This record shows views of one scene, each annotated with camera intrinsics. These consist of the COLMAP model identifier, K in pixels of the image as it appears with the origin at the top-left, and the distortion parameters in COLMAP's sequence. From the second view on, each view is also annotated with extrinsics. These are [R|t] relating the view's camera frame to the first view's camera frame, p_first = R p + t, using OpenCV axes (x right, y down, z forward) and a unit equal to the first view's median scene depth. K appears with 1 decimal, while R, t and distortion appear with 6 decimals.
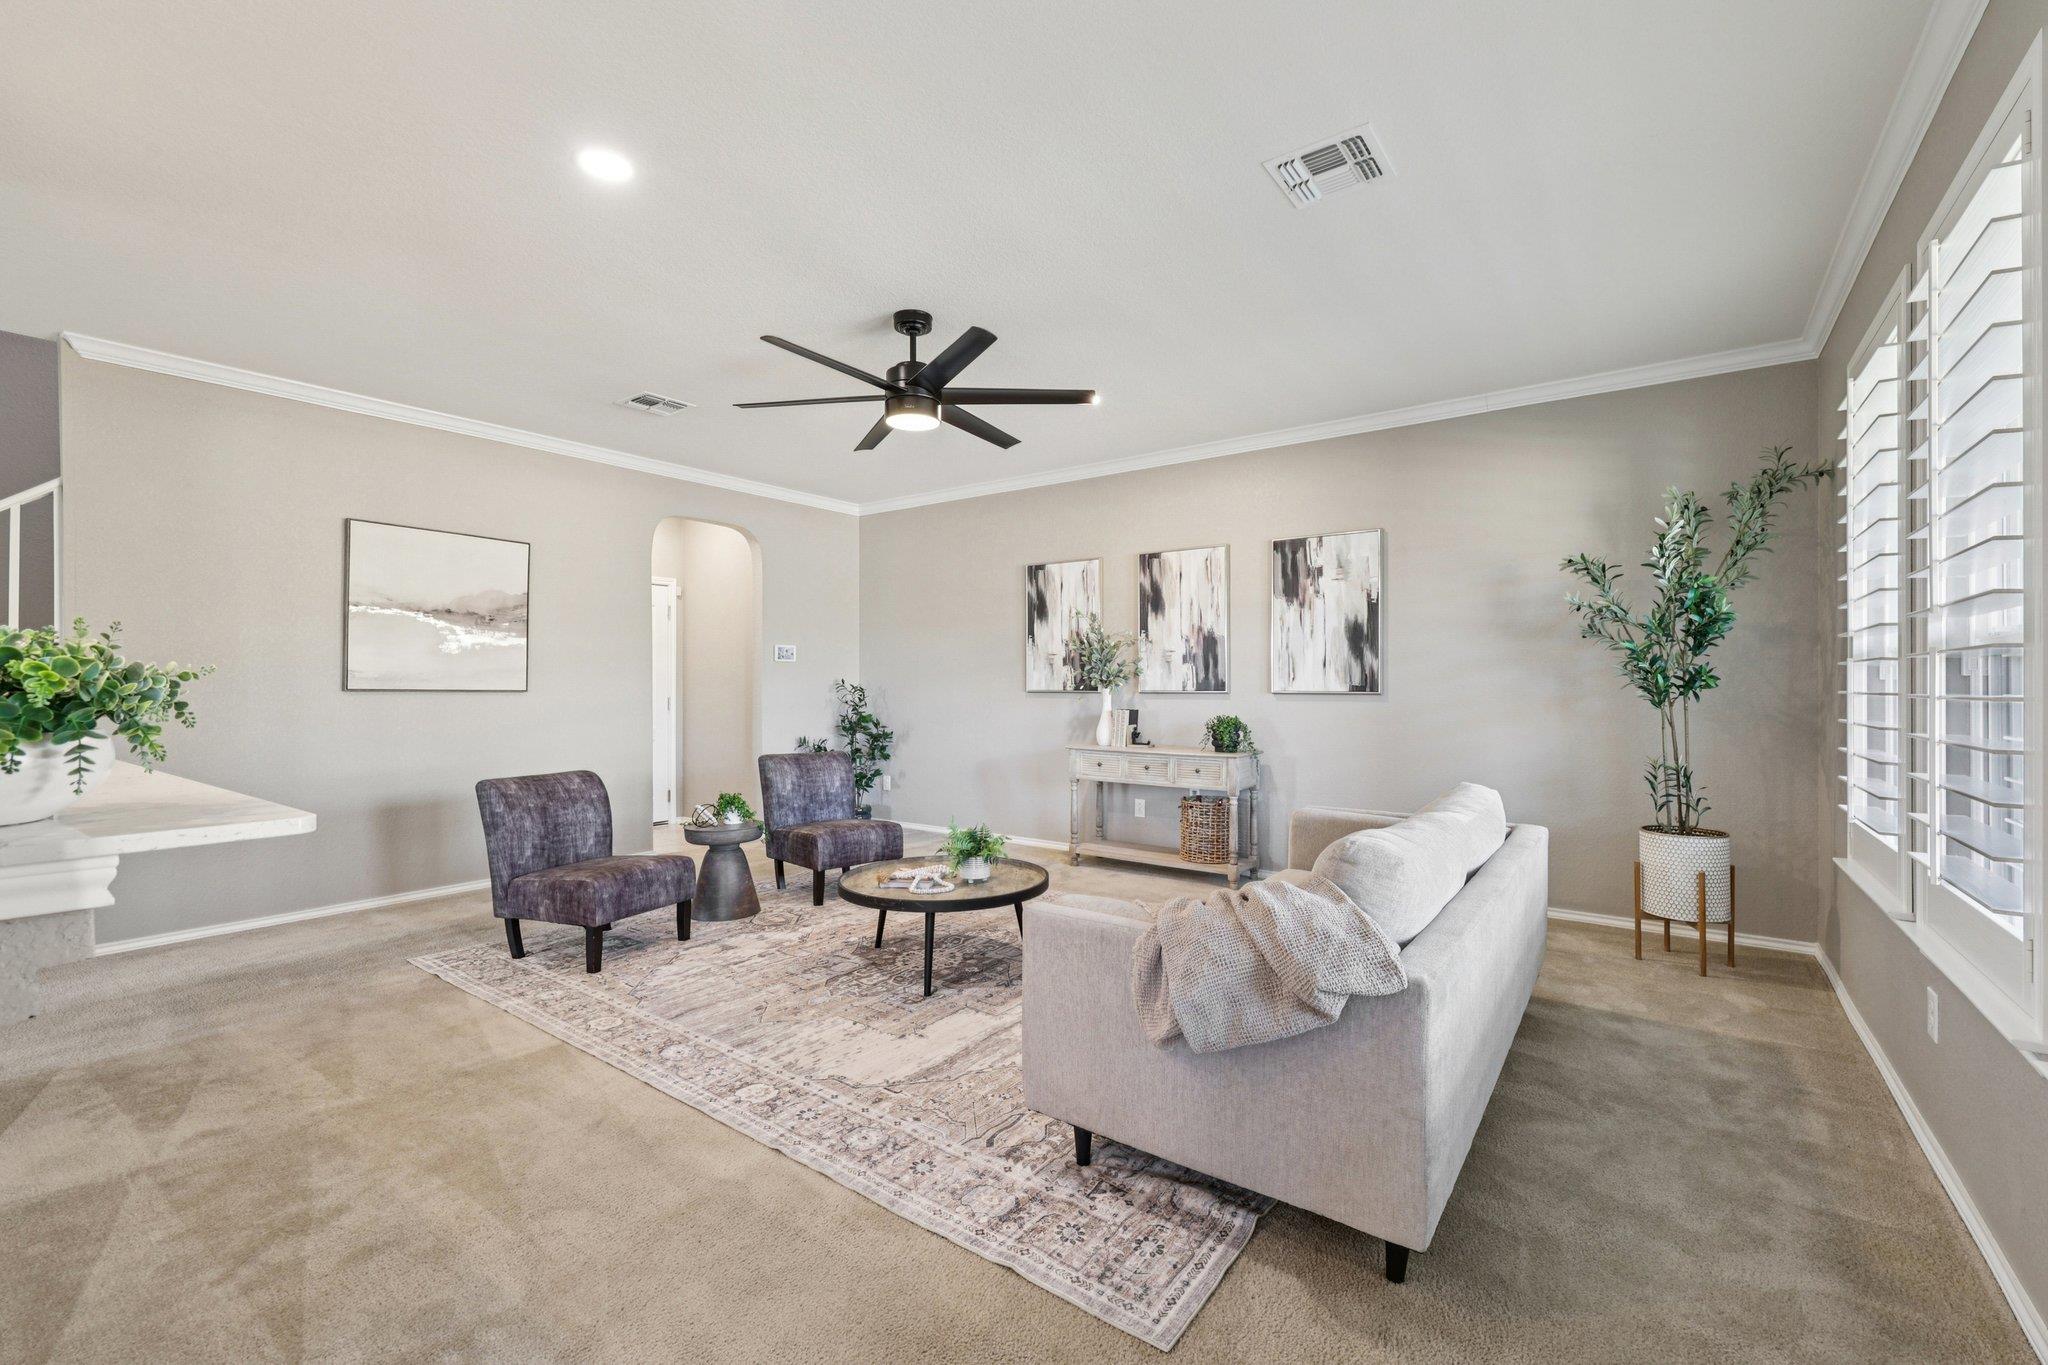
lens RADIAL K [[864.9, 0, 1016.7], [0, 864.9, 690.1], [0, 0, 1]] dist [-0.001316, 0.000029]
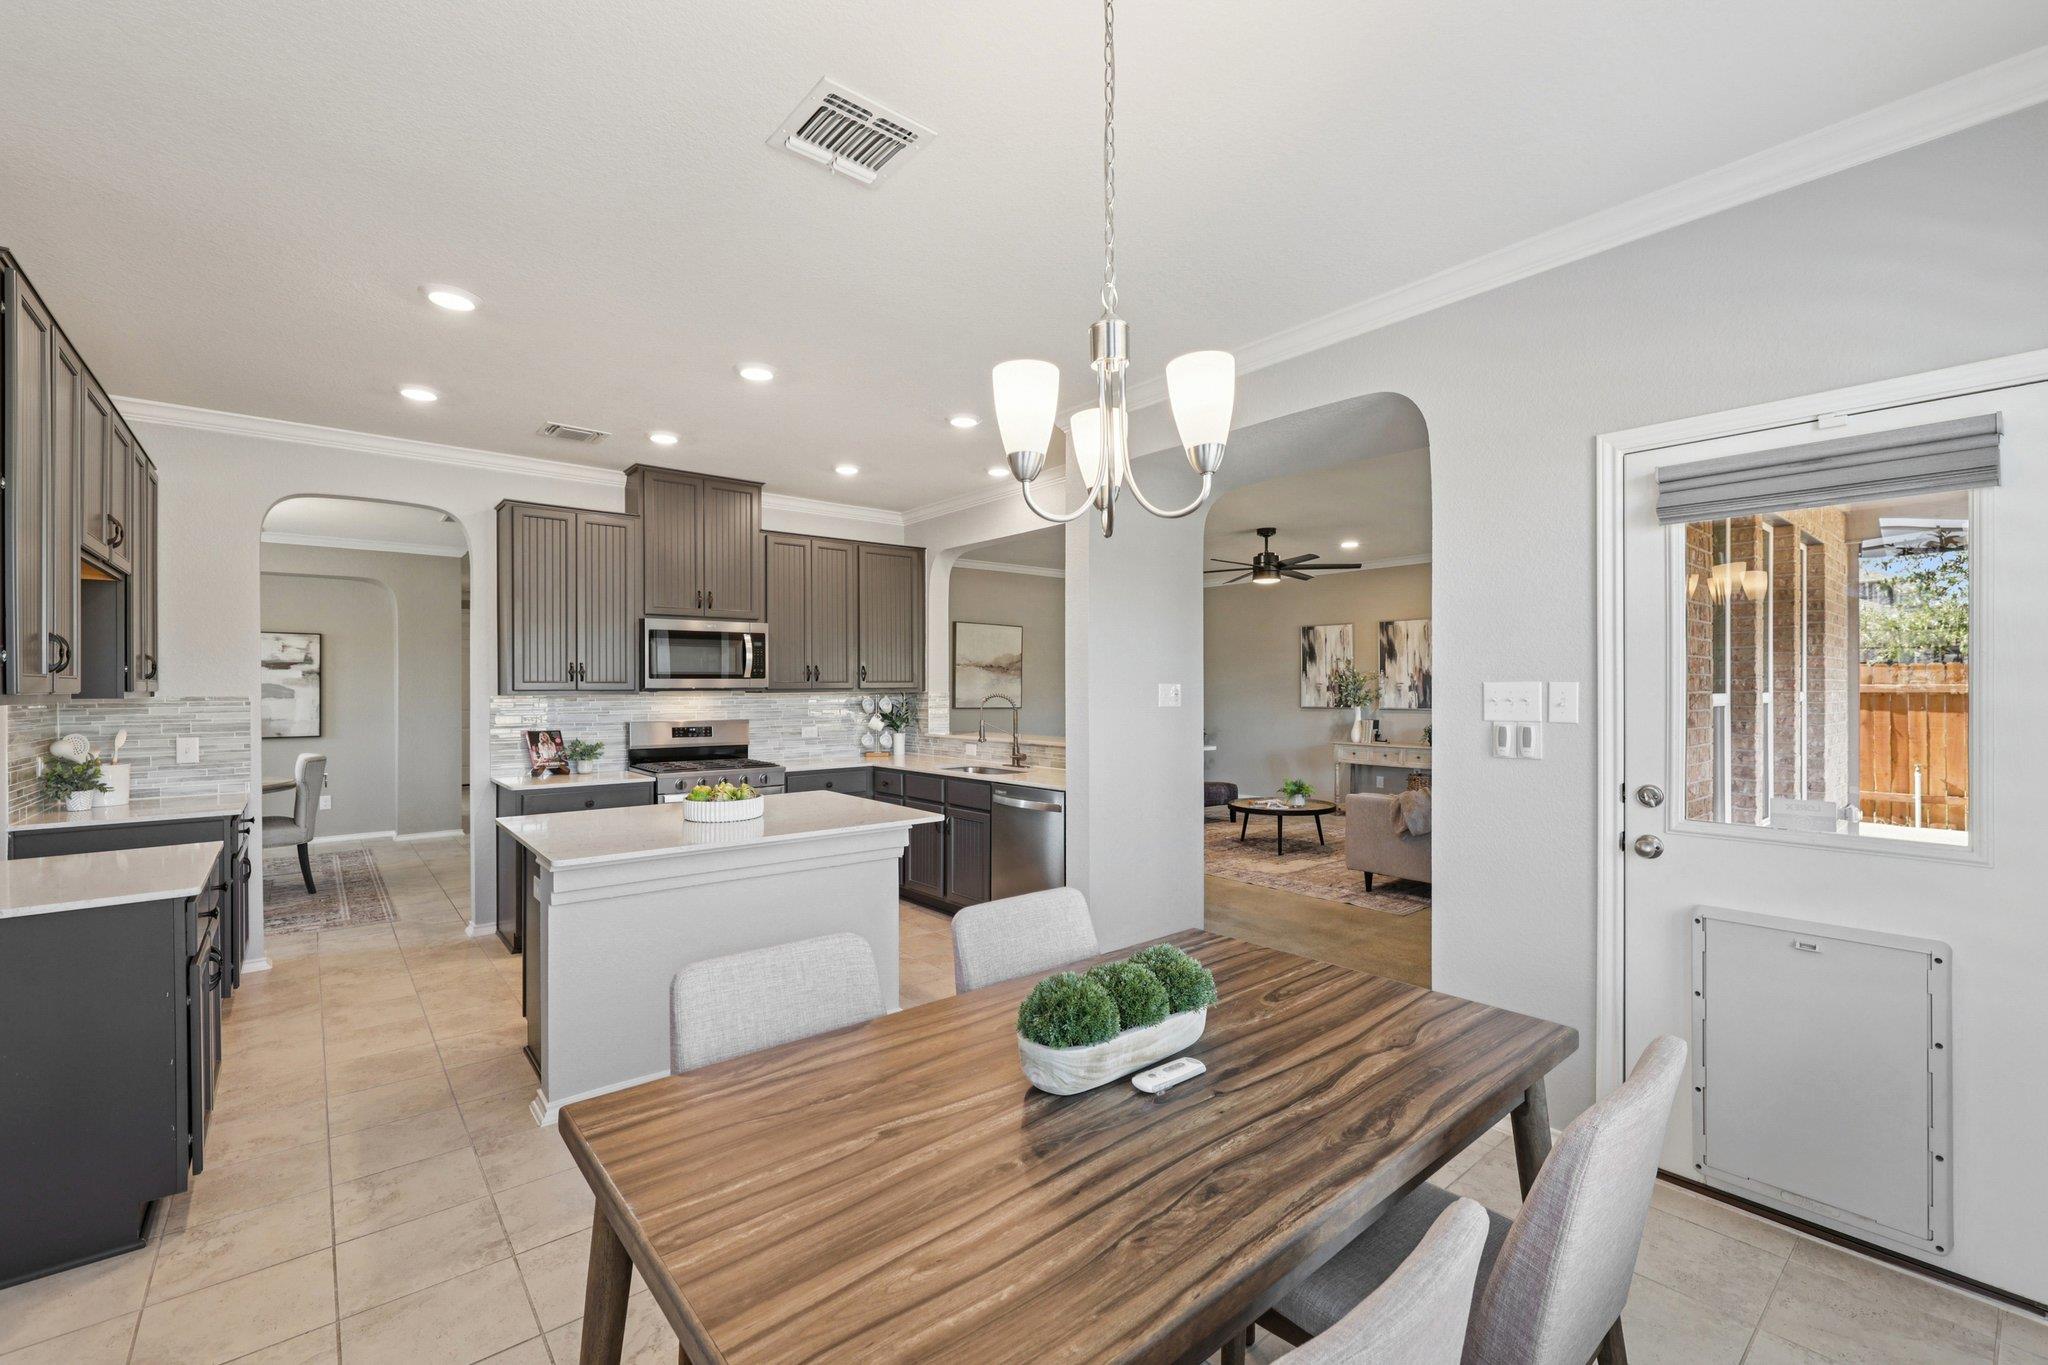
lens RADIAL K [[864.9, 0, 1016.7], [0, 864.9, 690.1], [0, 0, 1]] dist [-0.001316, 0.000029]
pose [[0.971930, -0.001253, -0.235267, -0.157902], [0.000629, 0.999996, -0.002731, -0.033382], [0.235270, 0.002506, 0.971927, -0.836438]]
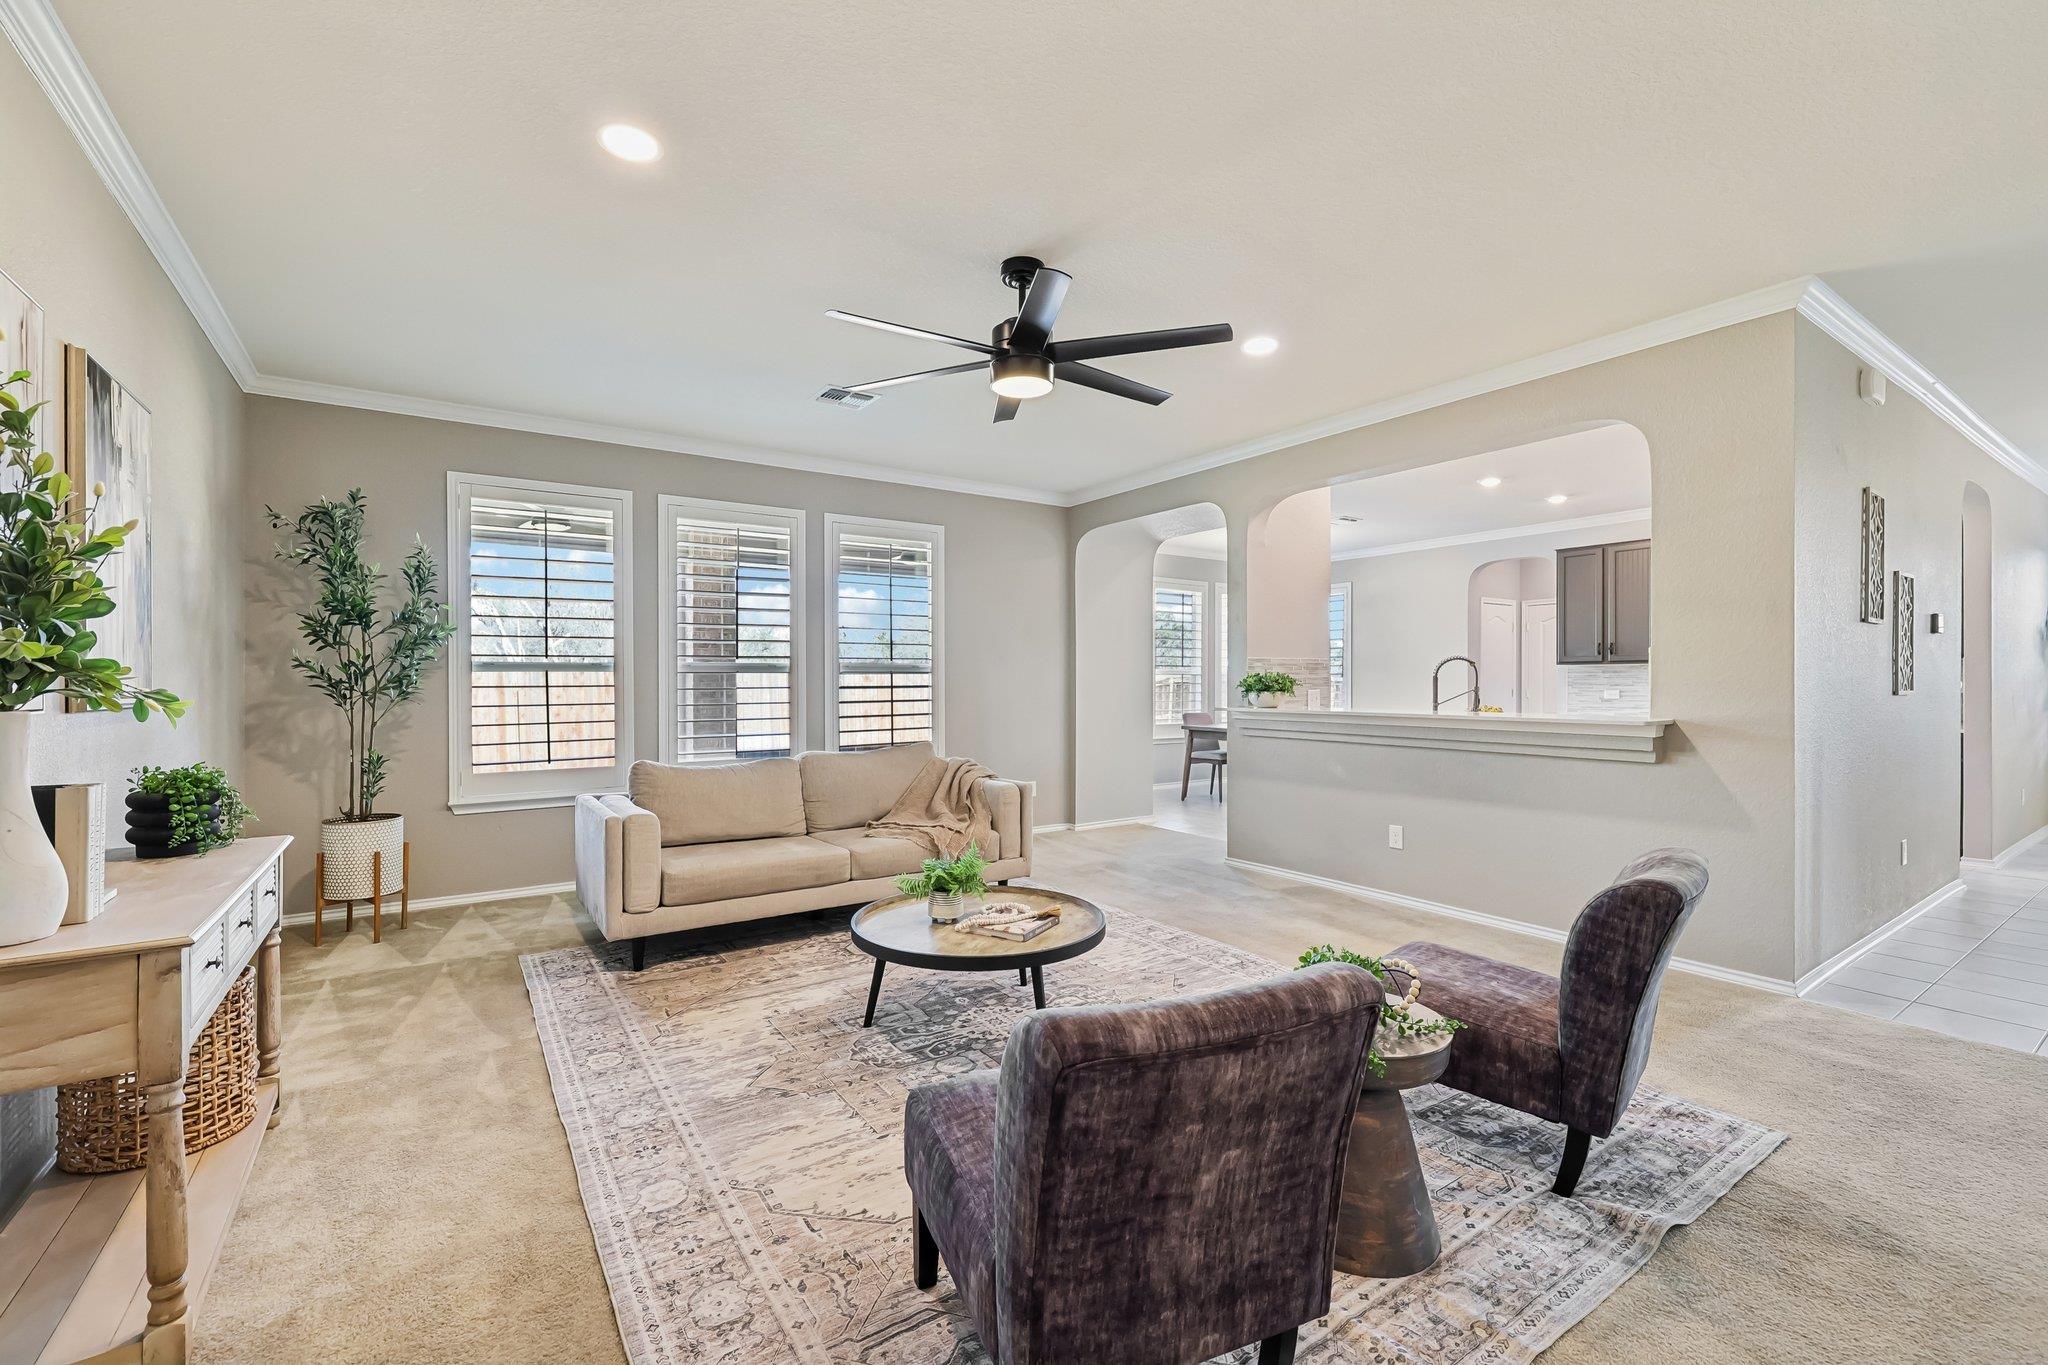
lens RADIAL K [[860.4, 0, 1028.6], [0, 860.4, 683.0], [0, 0, 1]] dist [0.001285, 0.000129]
pose [[-0.948514, 0.007063, 0.316655, -0.298113], [0.009386, 0.999939, 0.005812, -0.011266], [-0.316595, 0.008485, -0.948523, 1.341105]]
